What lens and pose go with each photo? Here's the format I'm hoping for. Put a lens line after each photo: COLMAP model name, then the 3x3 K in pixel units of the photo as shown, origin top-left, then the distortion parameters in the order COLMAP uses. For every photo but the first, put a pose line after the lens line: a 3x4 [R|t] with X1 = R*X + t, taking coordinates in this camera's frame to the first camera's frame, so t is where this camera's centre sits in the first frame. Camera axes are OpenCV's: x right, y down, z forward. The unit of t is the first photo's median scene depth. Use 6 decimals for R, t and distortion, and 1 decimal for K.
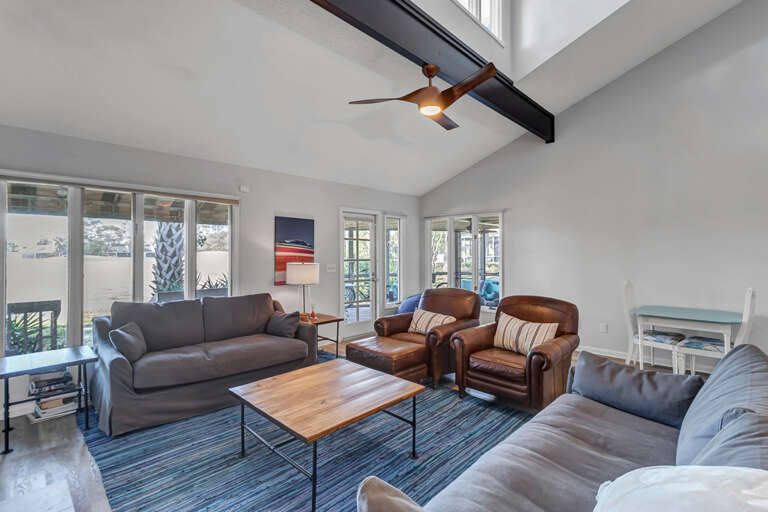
lens RADIAL K [[345.9, 0, 384.0], [0, 345.9, 256.0], [0, 0, 1]] dist [0.000610, 0.000055]
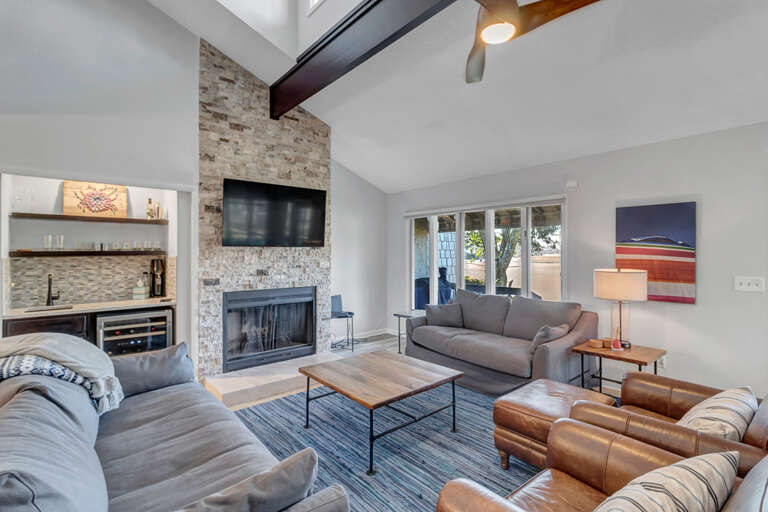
lens RADIAL K [[360.9, 0, 384.0], [0, 360.9, 256.0], [0, 0, 1]] dist [0.000331, 0.000055]
pose [[-0.070406, 0.012756, -0.997437, 0.547169], [-0.005299, 0.999899, 0.013161, -0.016068], [0.997504, 0.006212, -0.070332, 0.563569]]
